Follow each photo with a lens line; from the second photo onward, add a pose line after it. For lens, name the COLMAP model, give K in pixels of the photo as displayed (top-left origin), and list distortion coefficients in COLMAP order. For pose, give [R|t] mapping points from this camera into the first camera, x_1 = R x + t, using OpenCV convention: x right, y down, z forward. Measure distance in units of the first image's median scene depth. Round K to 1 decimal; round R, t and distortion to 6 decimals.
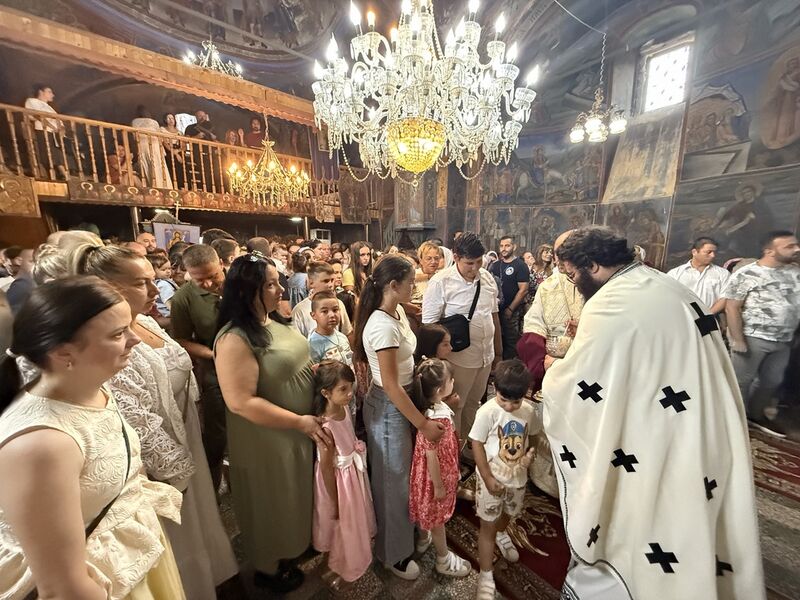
lens RADIAL K [[318.5, 0, 397.5], [0, 318.5, 299.8], [0, 0, 1]] dist [0.000578, -0.000329]
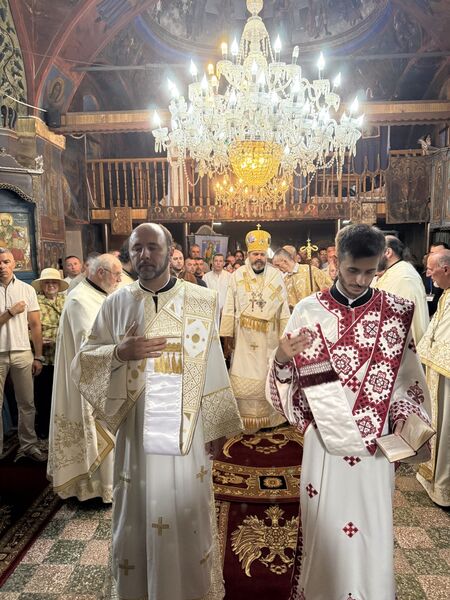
lens RADIAL K [[423.3, 0, 225.0], [0, 423.3, 300.0], [0, 0, 1]] dist [0.036216, -0.041437]
pose [[0.710871, 0.070729, -0.699757, 0.473621], [-0.106190, 0.994319, -0.007374, -0.003807], [0.695259, 0.079549, 0.714343, -0.020819]]
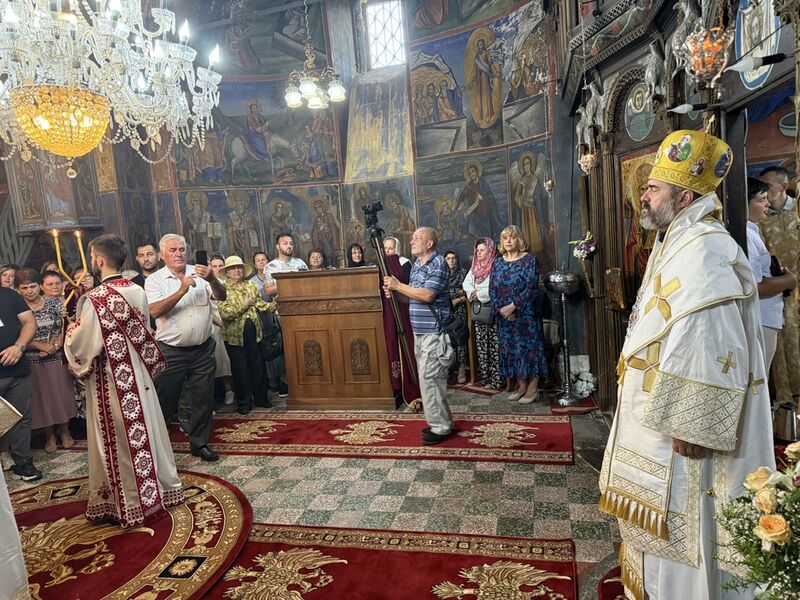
lens RADIAL K [[560.8, 0, 403.2], [0, 560.8, 306.5], [0, 0, 1]] dist [0.071859, -0.110157]
pose [[0.817103, -0.138311, 0.559654, -0.039520], [0.170192, 0.985398, -0.004955, 0.019994], [-0.550797, 0.099297, 0.828712, -0.177239]]
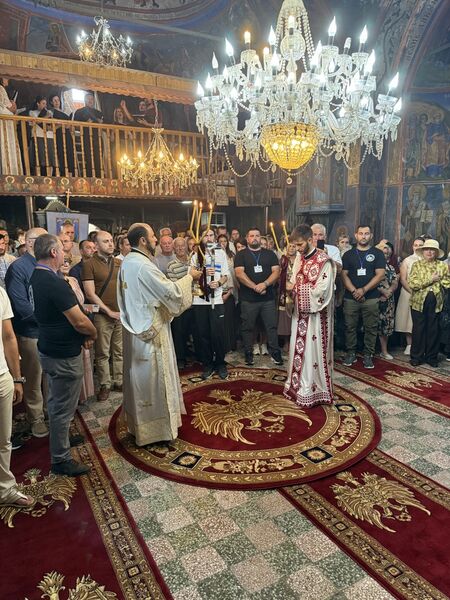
lens RADIAL K [[420.6, 0, 225.0], [0, 420.6, 300.0], [0, 0, 1]] dist [0.071859, -0.110157]
pose [[0.975985, 0.024350, -0.216472, 0.076048], [-0.023393, 0.999702, 0.006980, 0.009546], [0.216578, -0.001749, 0.976264, -0.191652]]
